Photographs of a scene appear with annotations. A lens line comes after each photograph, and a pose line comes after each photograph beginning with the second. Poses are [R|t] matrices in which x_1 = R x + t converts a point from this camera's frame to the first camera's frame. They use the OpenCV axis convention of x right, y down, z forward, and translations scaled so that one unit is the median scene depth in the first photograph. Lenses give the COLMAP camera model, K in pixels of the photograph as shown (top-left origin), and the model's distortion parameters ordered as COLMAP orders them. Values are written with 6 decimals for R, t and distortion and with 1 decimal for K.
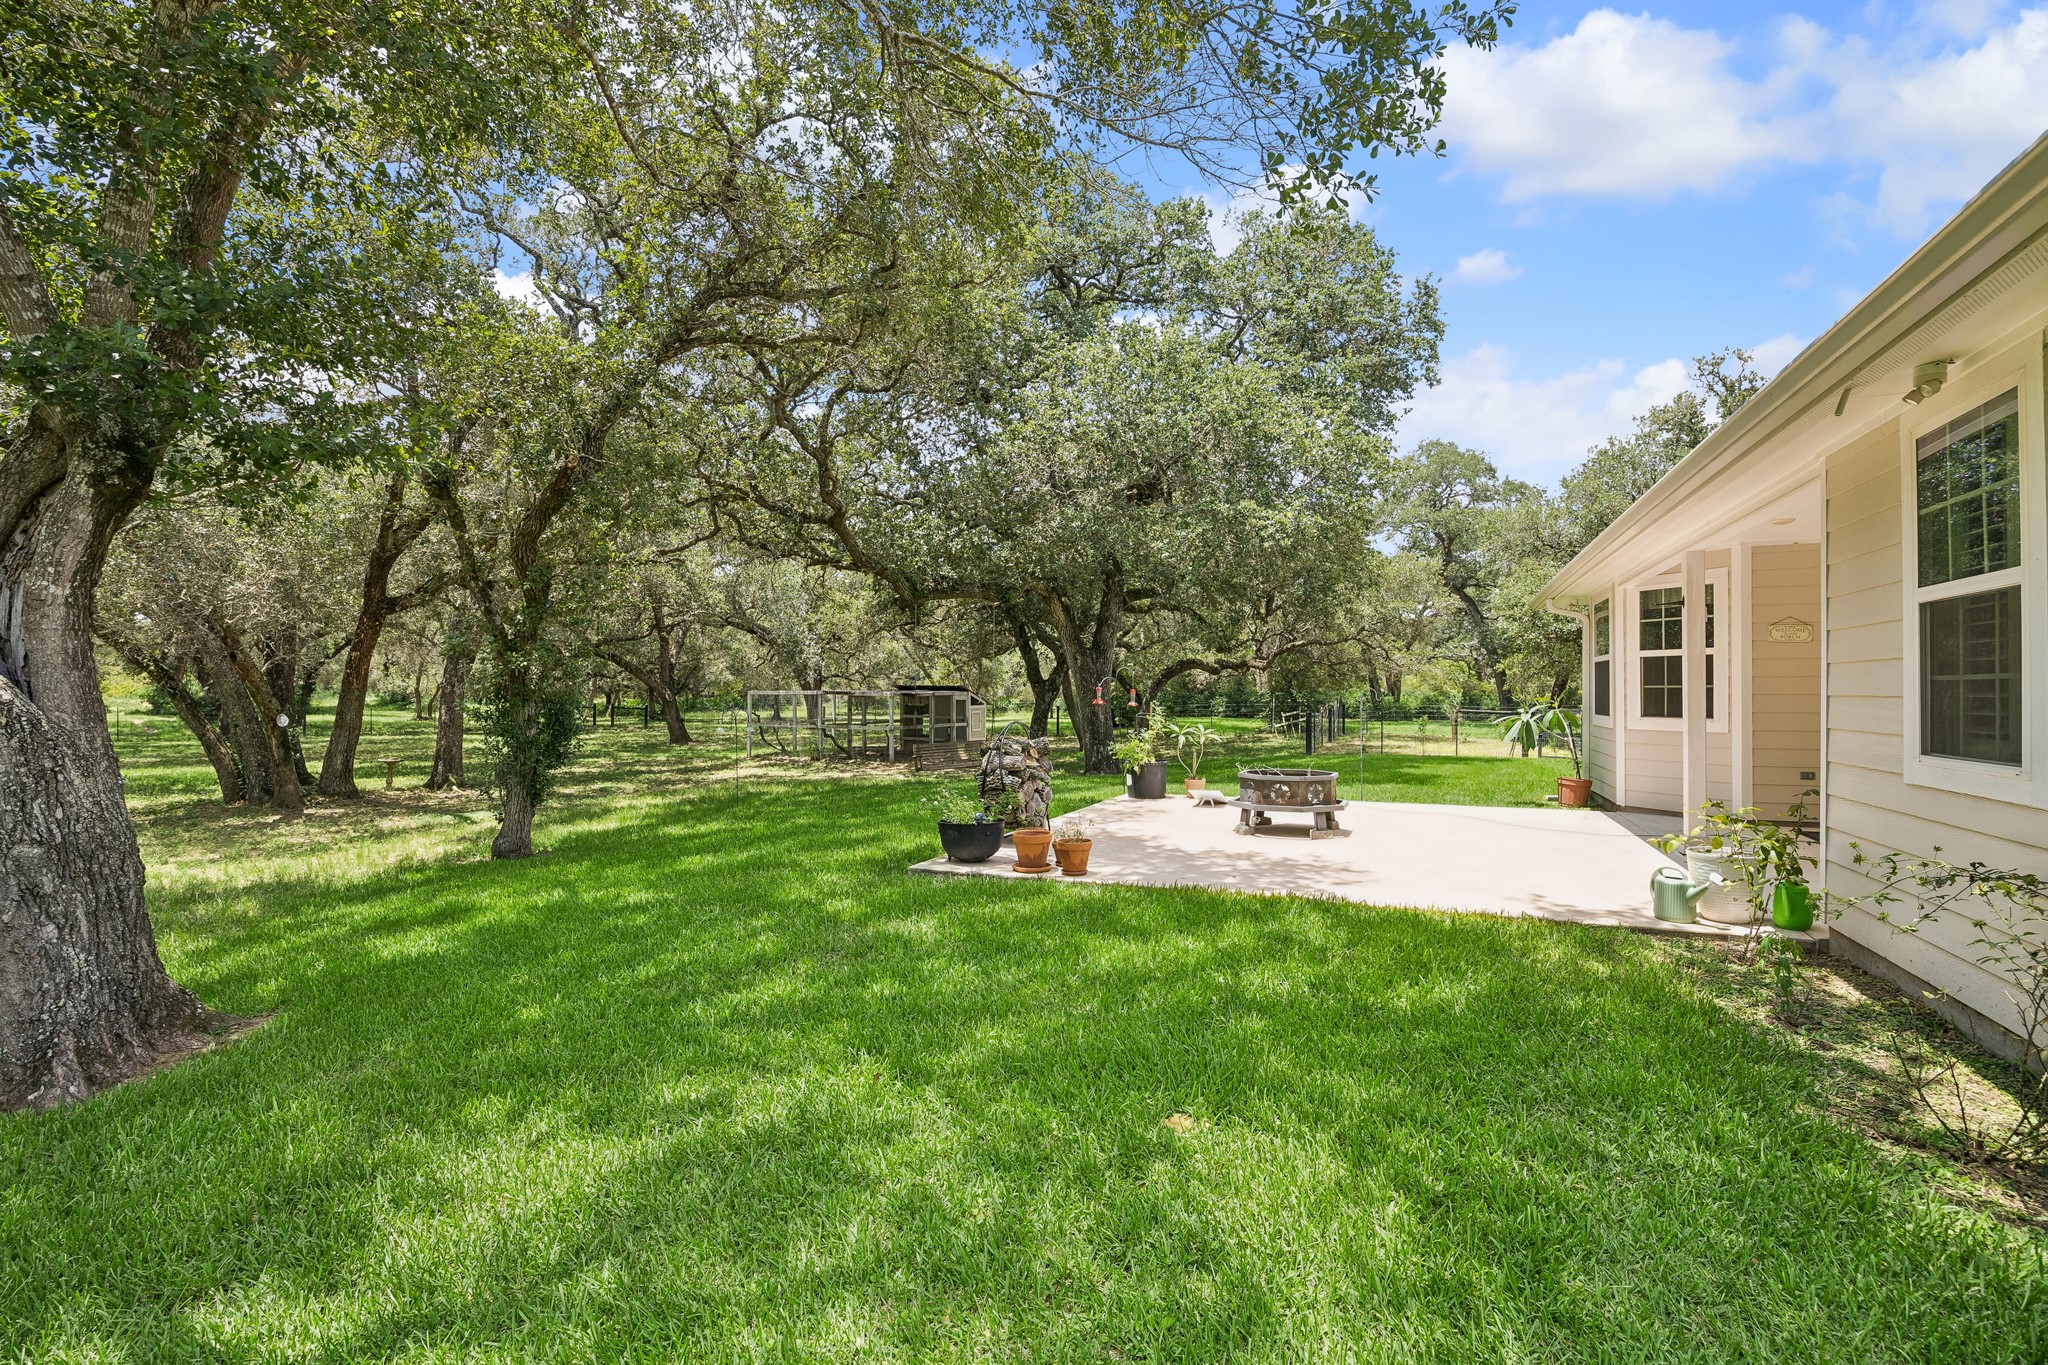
lens RADIAL K [[953.6, 0, 1025.1], [0, 953.6, 683.0], [0, 0, 1]] dist [0.000493, 0.000115]
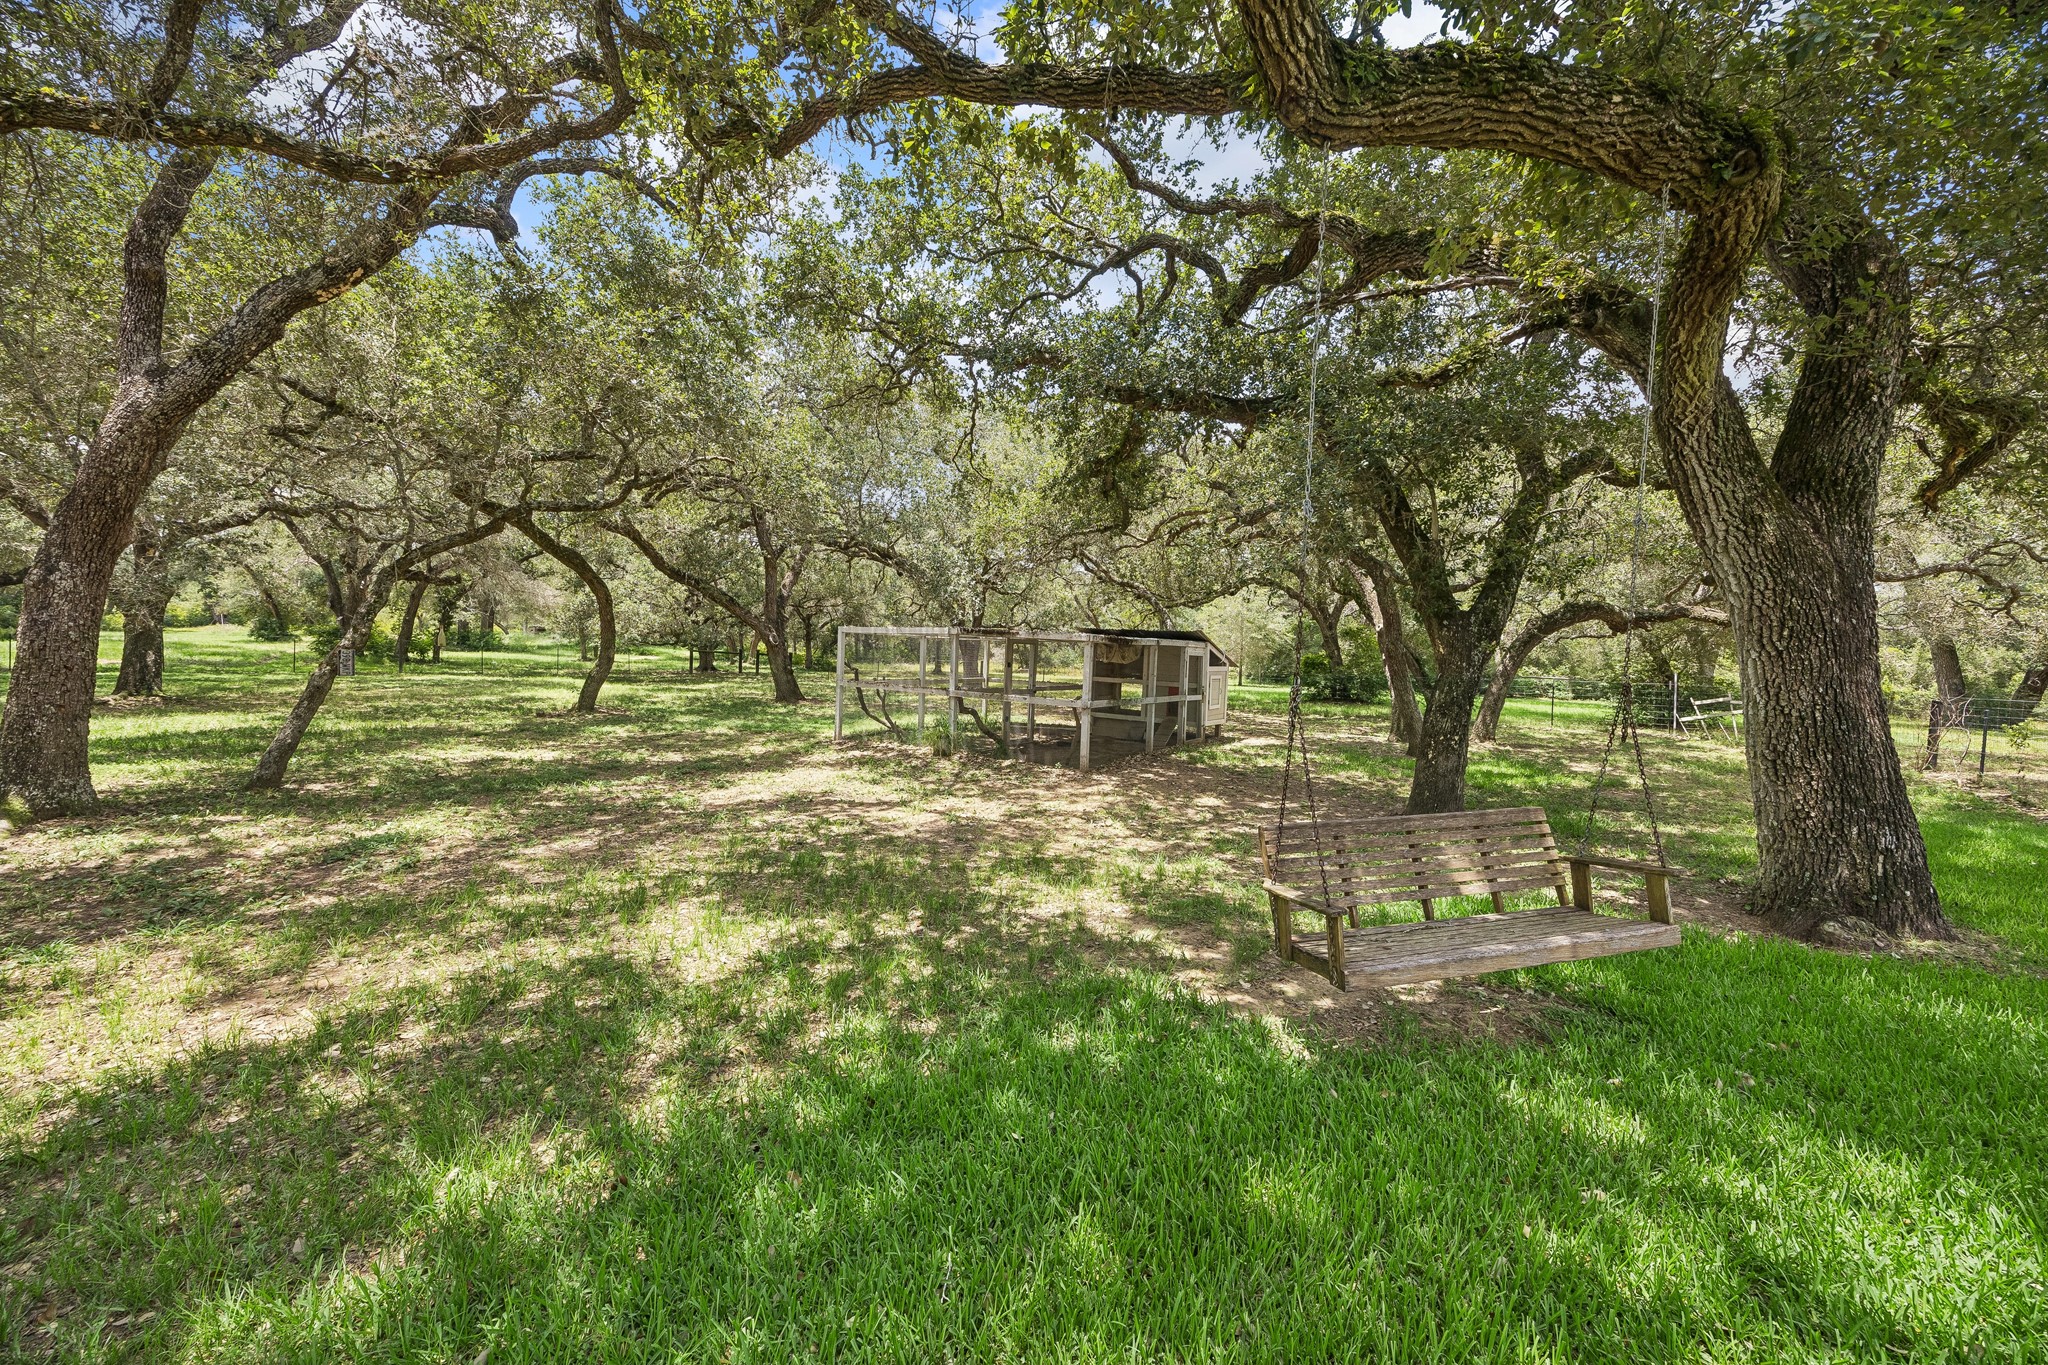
lens RADIAL K [[815.9, 0, 1028.8], [0, 815.9, 684.9], [0, 0, 1]] dist [0.001291, 0.000467]
pose [[0.985502, 0.044084, -0.163838, -0.084819], [-0.036564, 0.998147, 0.048641, 0.014643], [0.165679, -0.041946, 0.985287, 0.482372]]
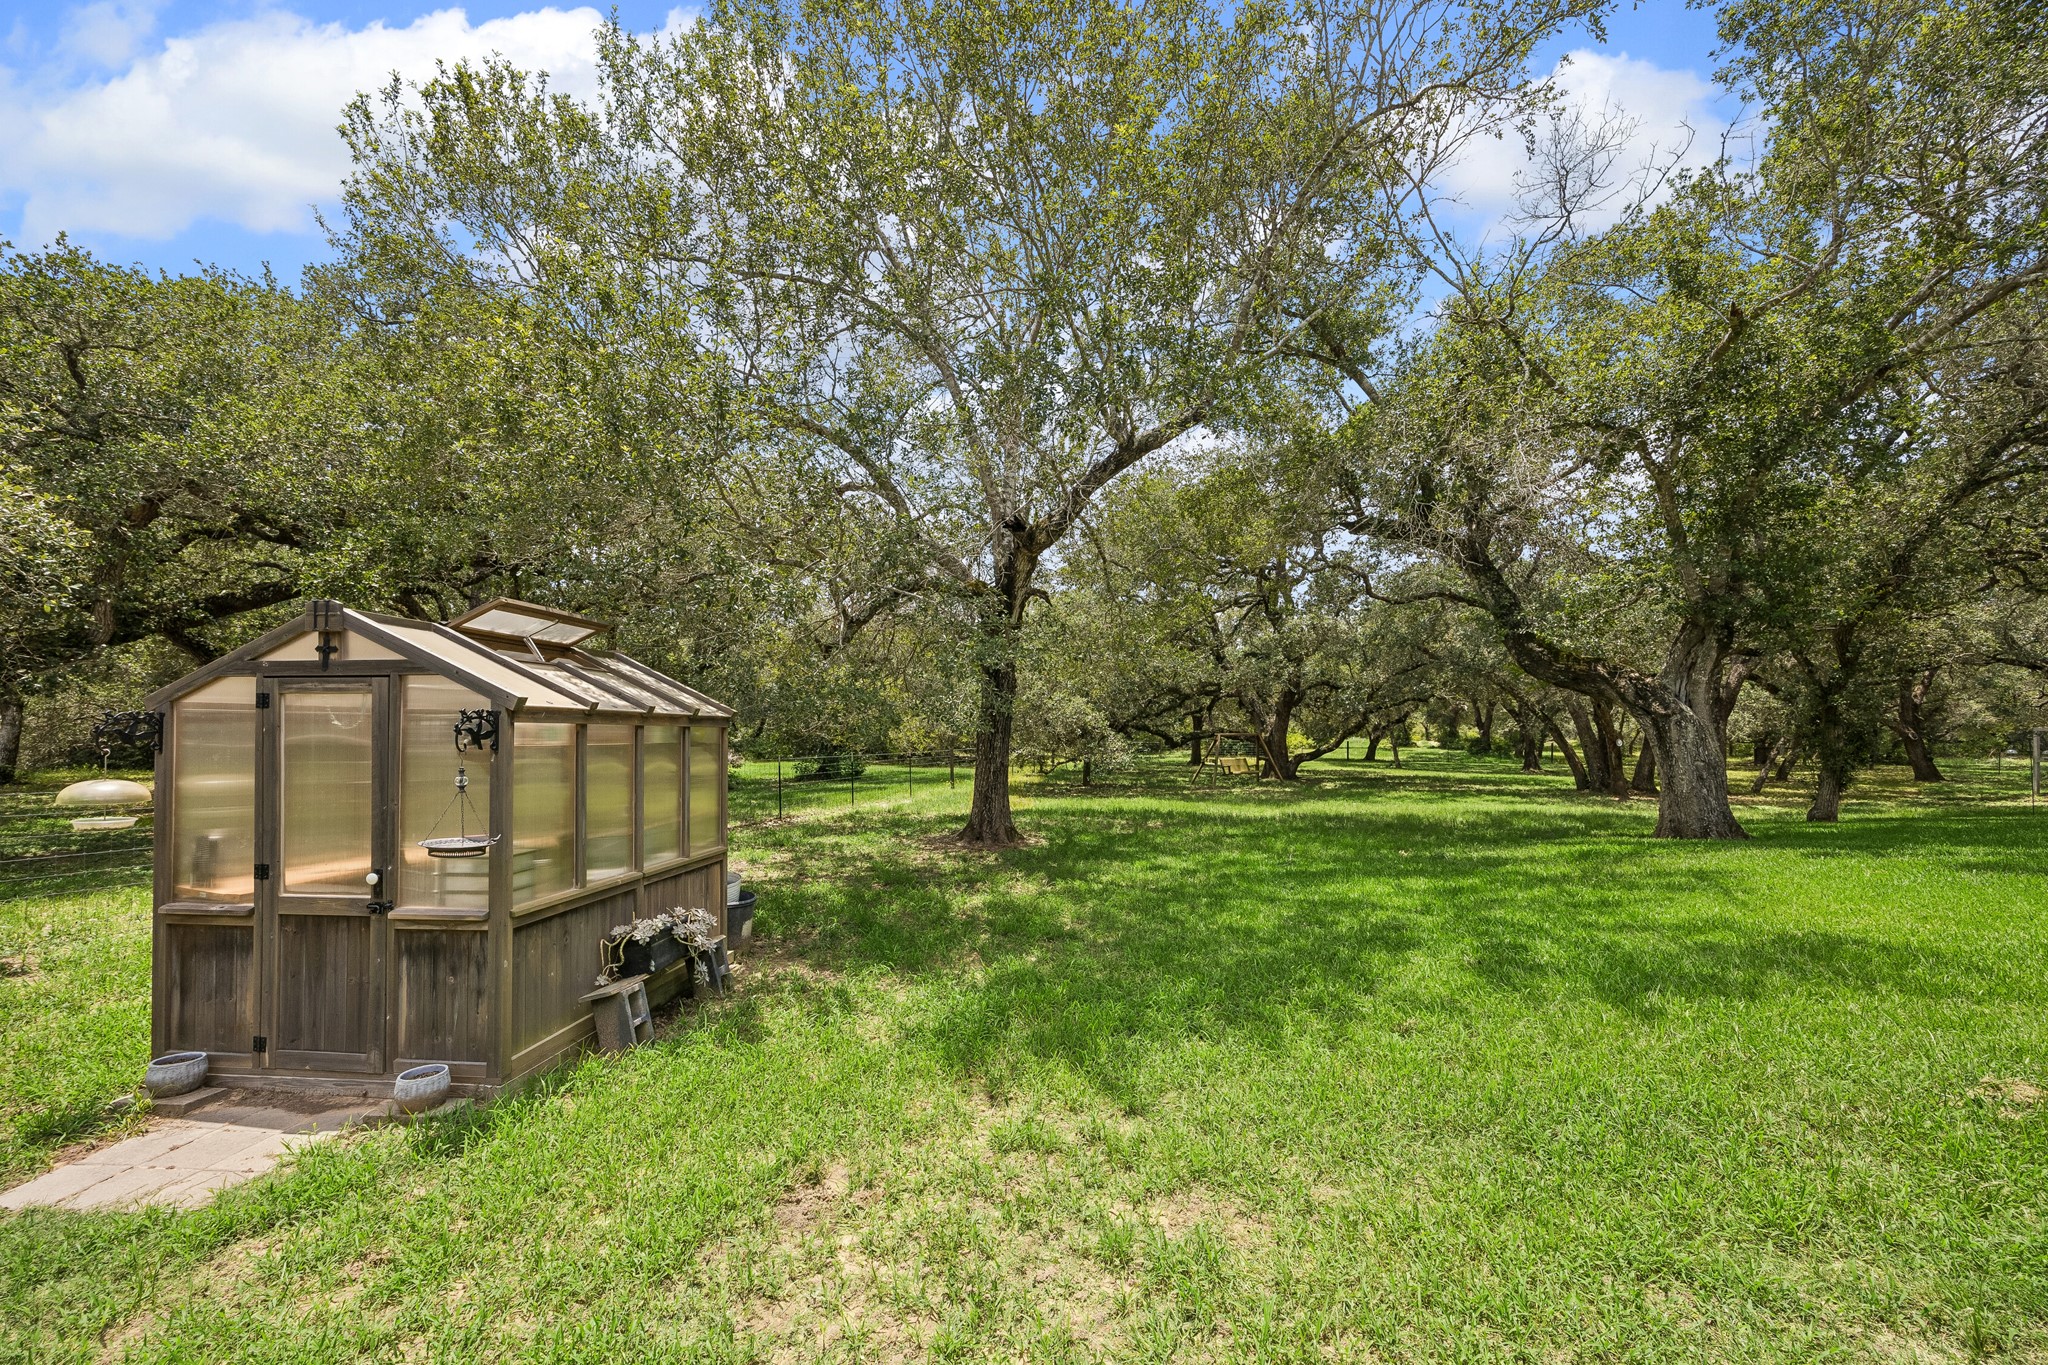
lens RADIAL K [[815.9, 0, 1023.6], [0, 815.9, 720.5], [0, 0, 1]] dist [0.001291, 0.000467]
pose [[0.396554, -0.014116, -0.917903, 0.074015], [0.002539, 0.999895, -0.014280, 0.009949], [0.918008, 0.003332, 0.396548, -0.297309]]
